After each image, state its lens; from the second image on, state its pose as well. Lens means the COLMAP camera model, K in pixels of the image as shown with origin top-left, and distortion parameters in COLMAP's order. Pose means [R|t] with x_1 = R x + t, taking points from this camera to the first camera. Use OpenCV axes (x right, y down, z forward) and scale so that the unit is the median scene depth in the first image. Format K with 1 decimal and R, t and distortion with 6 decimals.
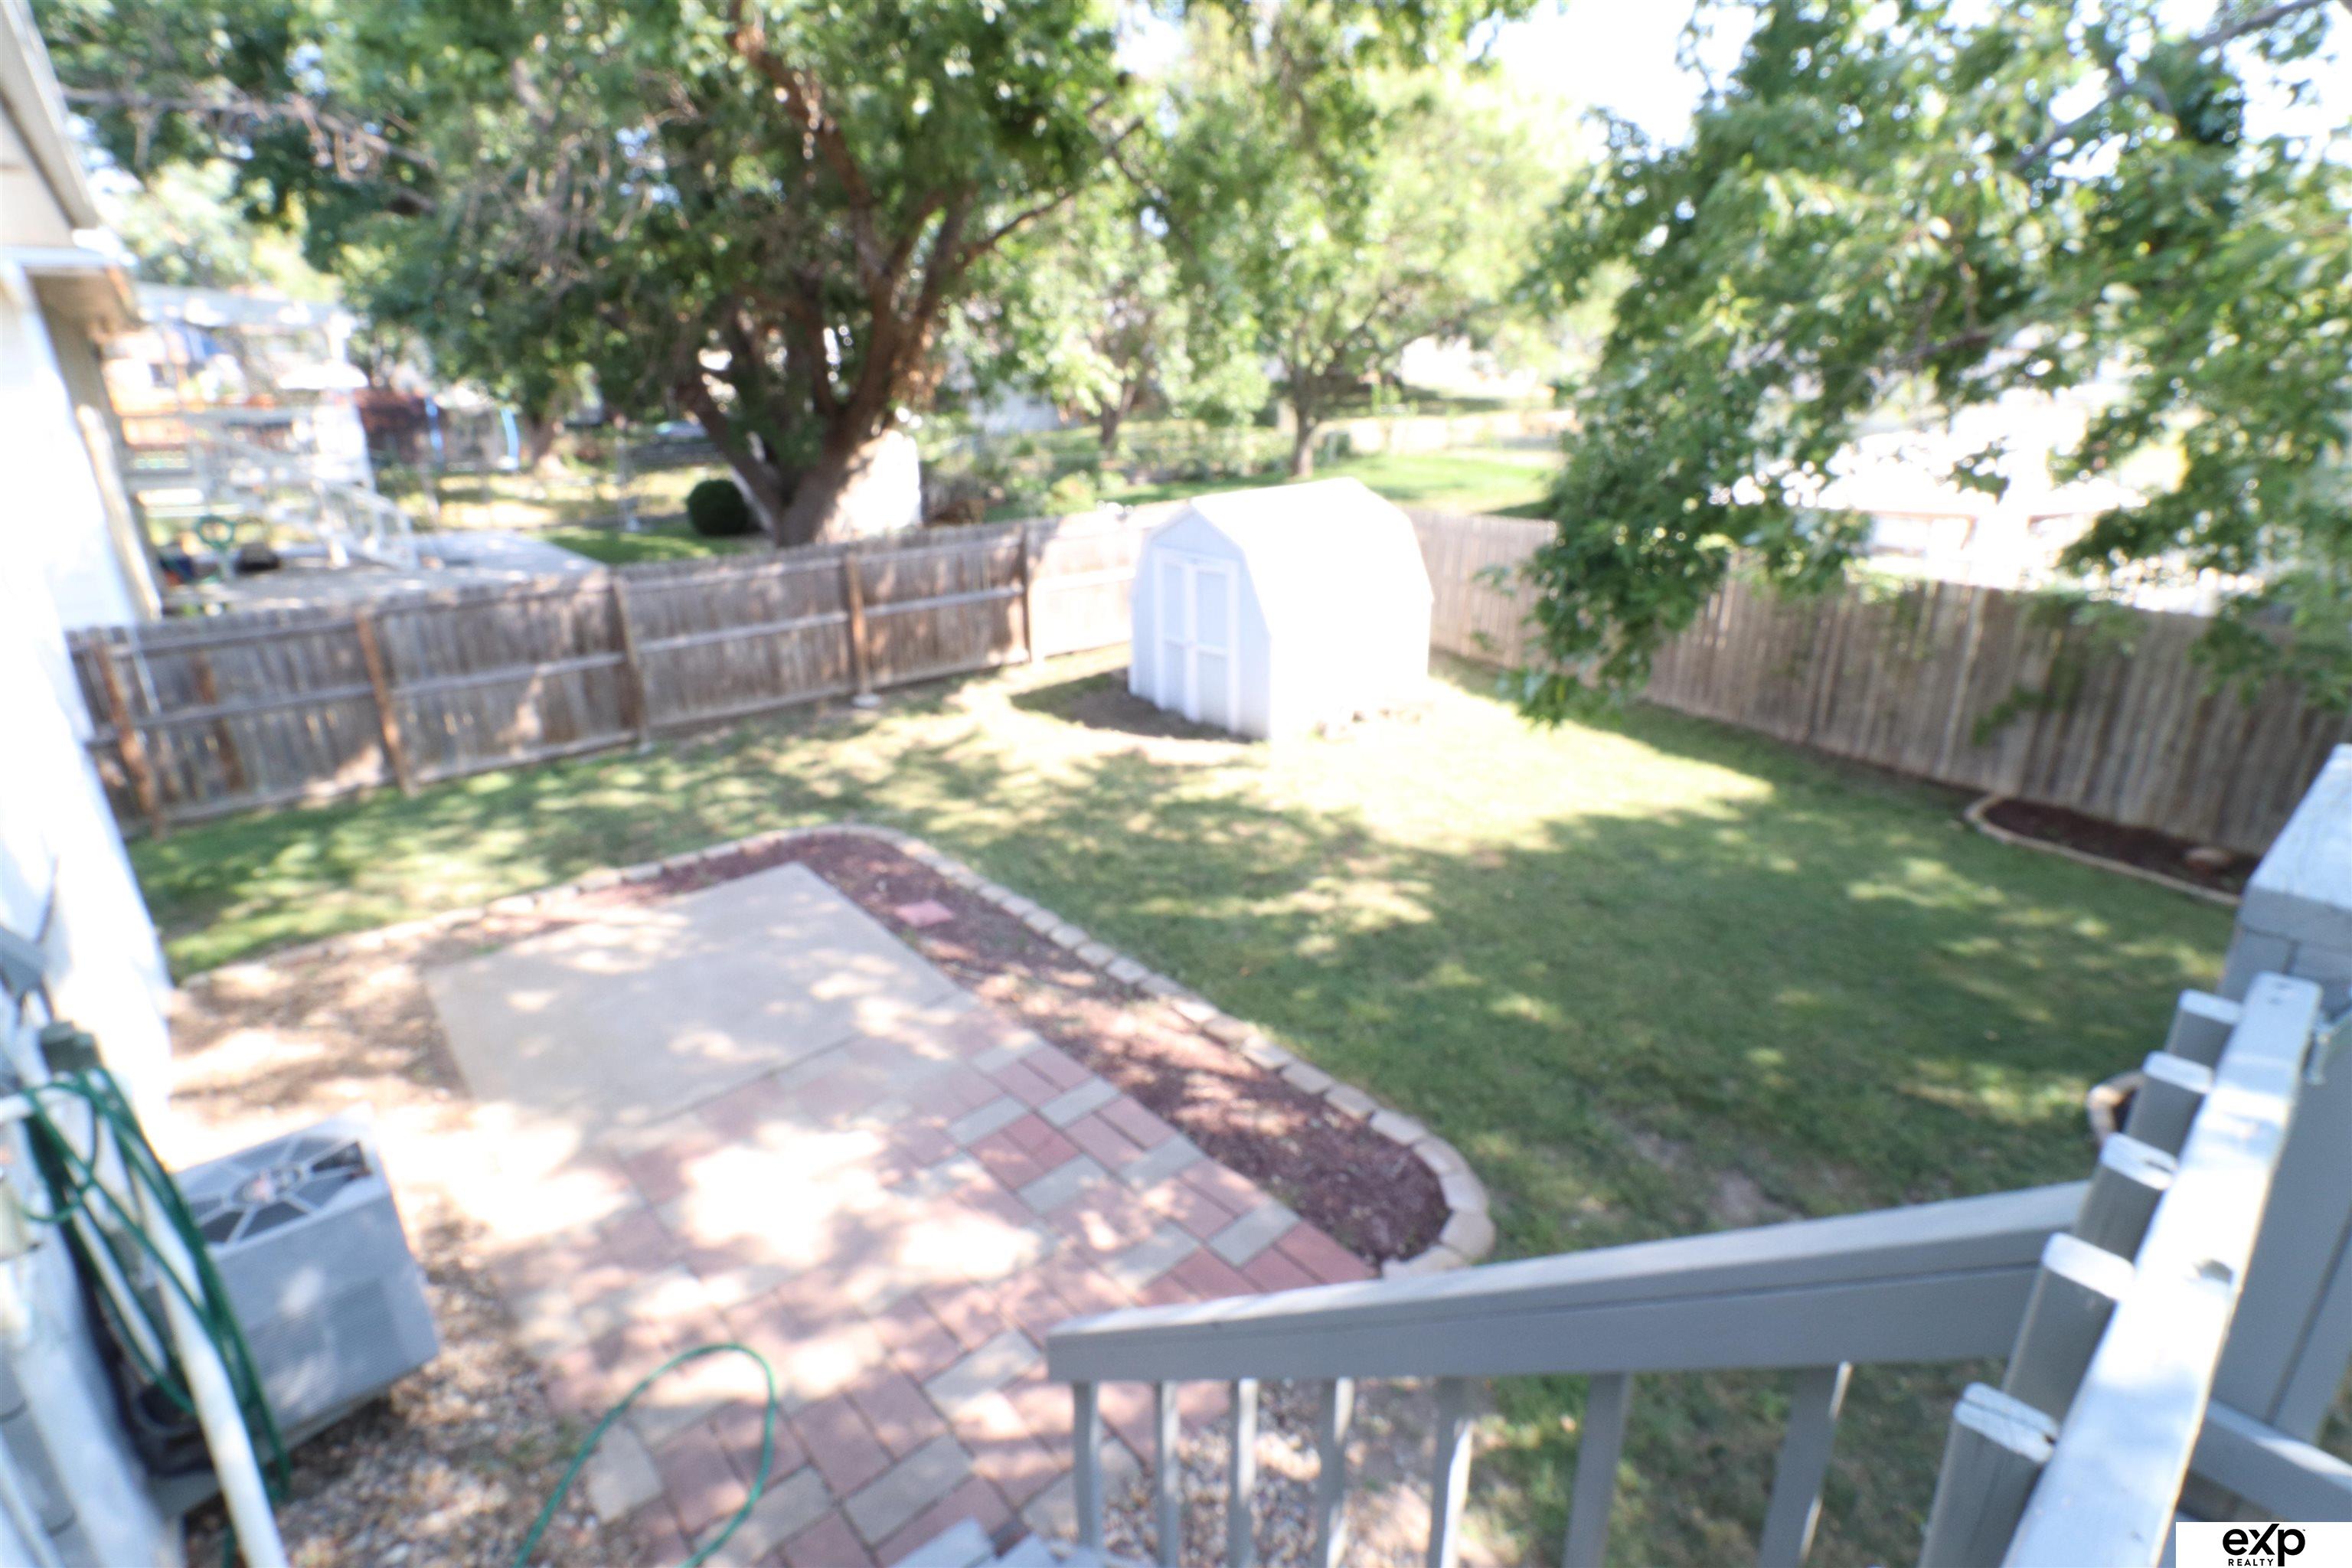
lens RADIAL K [[1105.4, 0, 1176.0], [0, 1105.4, 784.0], [0, 0, 1]] dist [-0.019774, -0.000078]
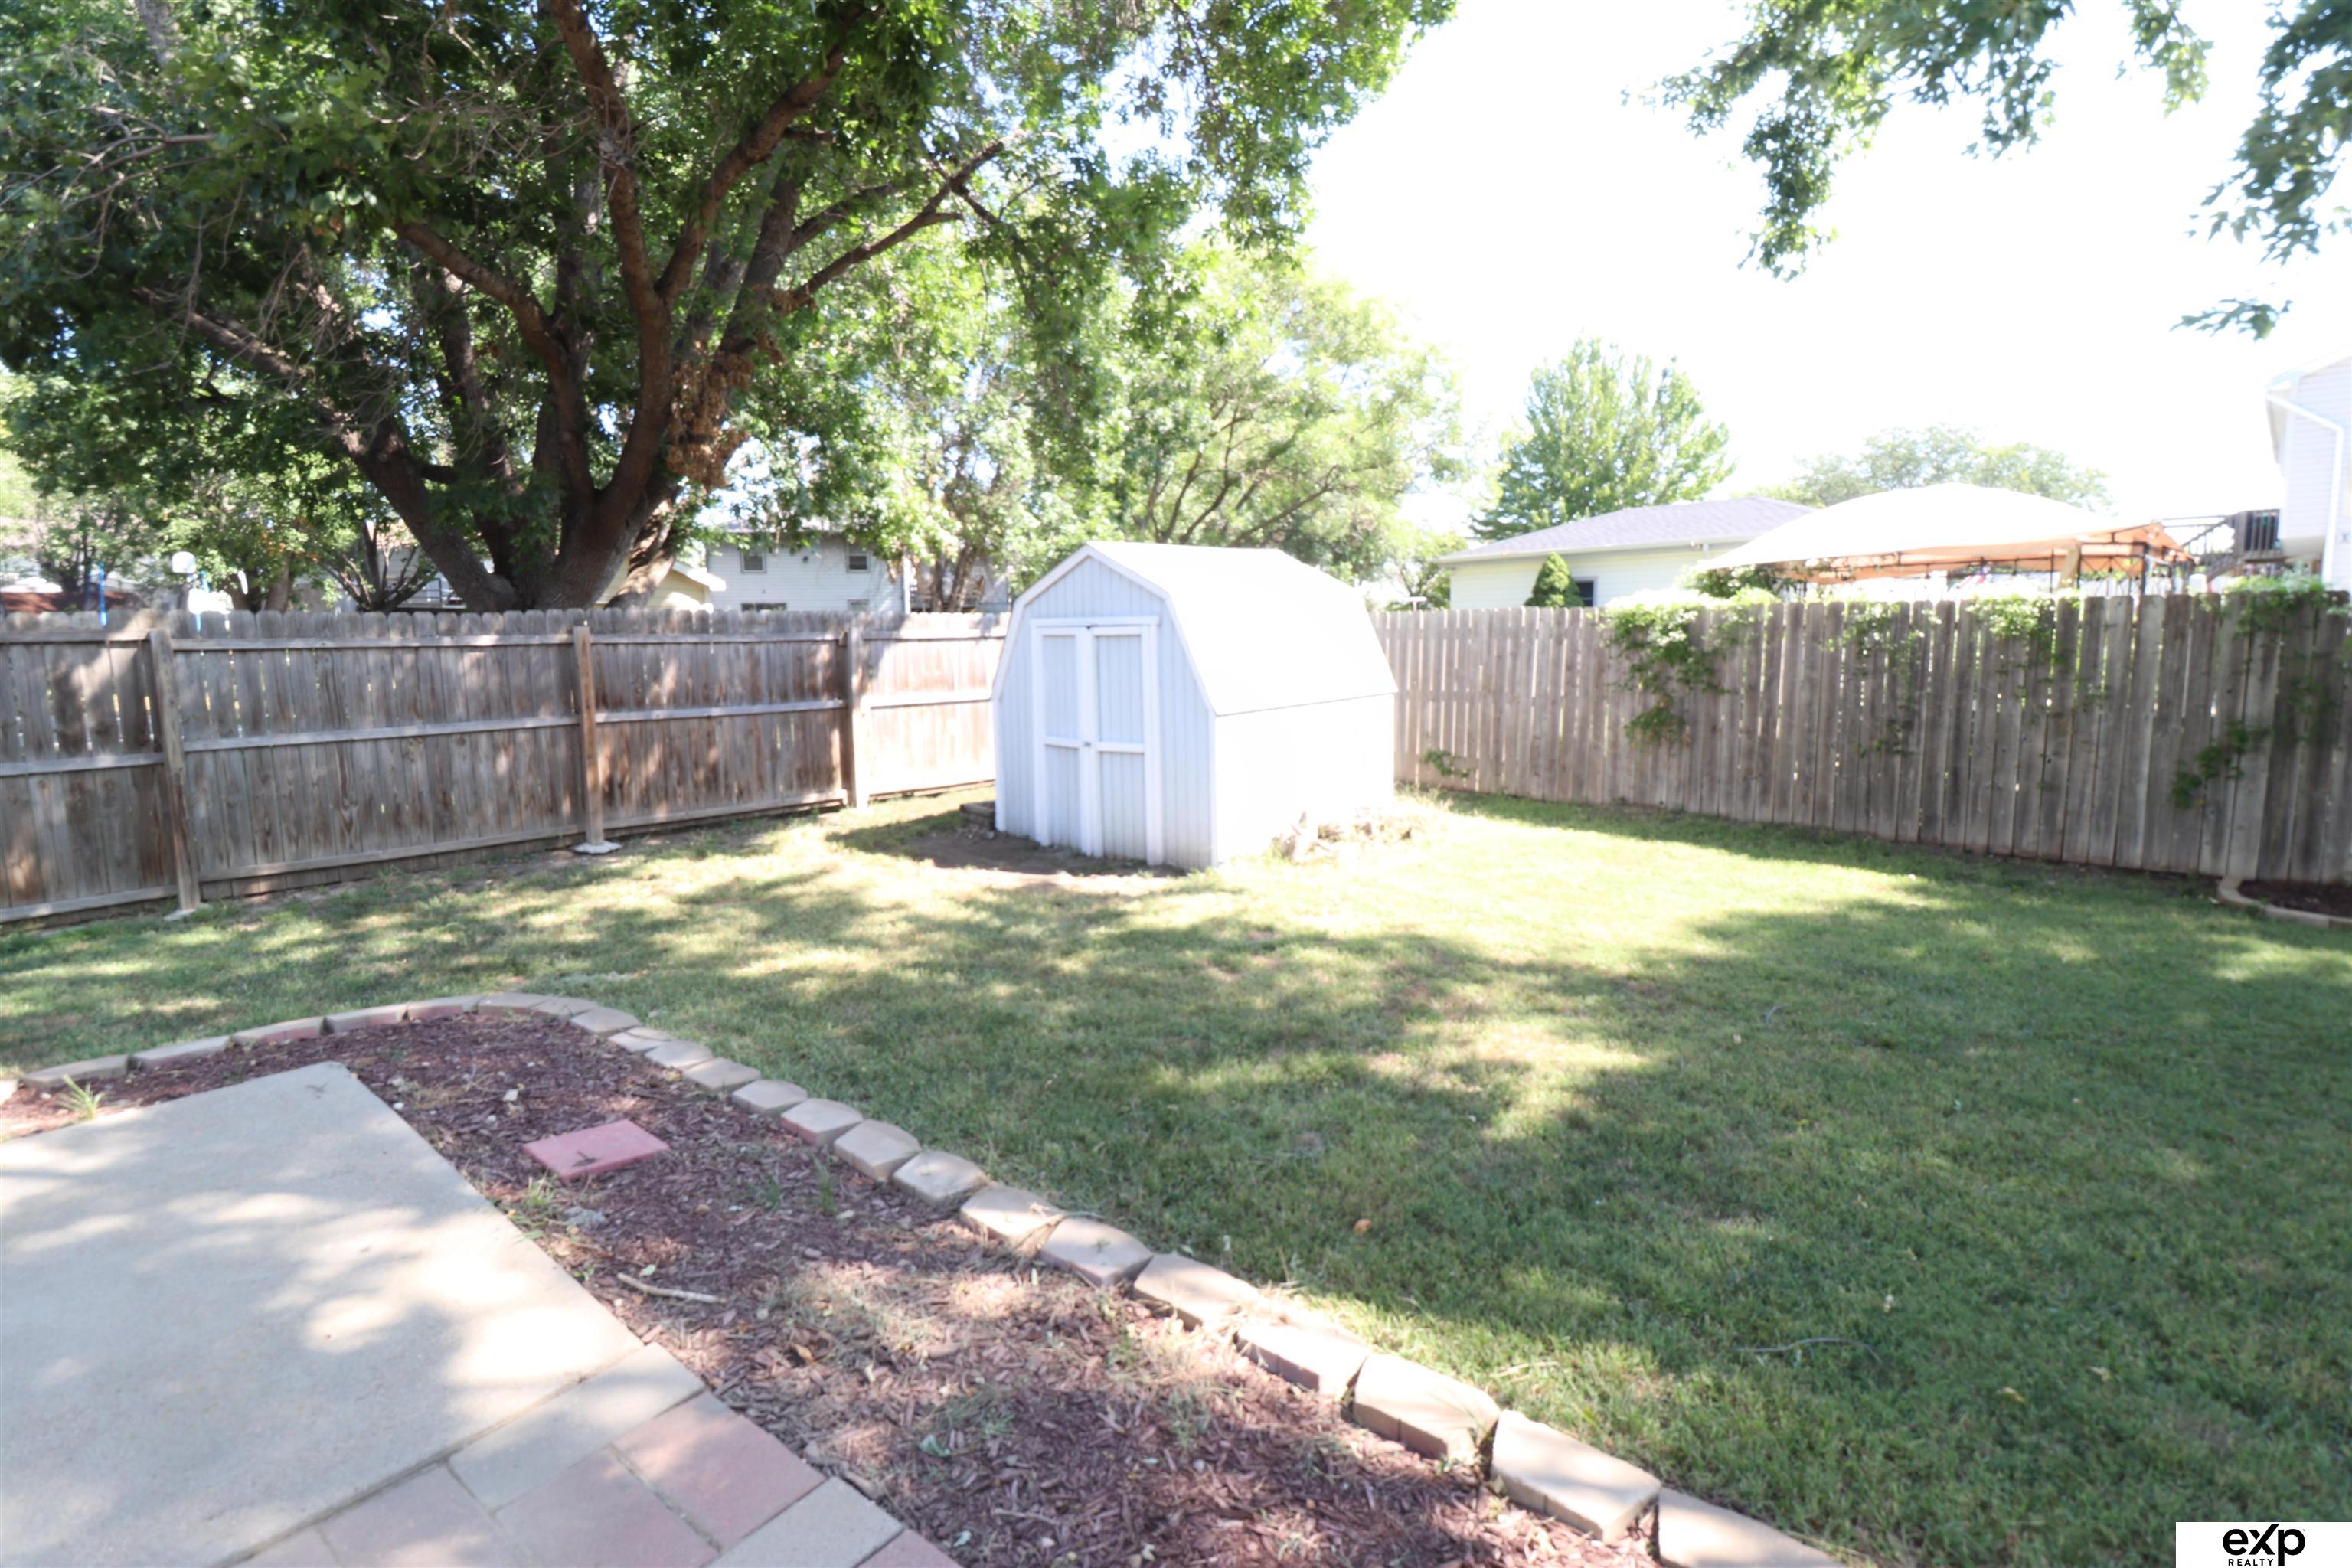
lens RADIAL K [[1105.4, 0, 1176.0], [0, 1105.4, 784.0], [0, 0, 1]] dist [-0.019774, -0.000078]
pose [[0.987328, -0.023425, 0.156955, -0.043743], [0.057203, 0.975089, -0.214311, 0.054222], [-0.148025, 0.220573, 0.964073, 0.335229]]
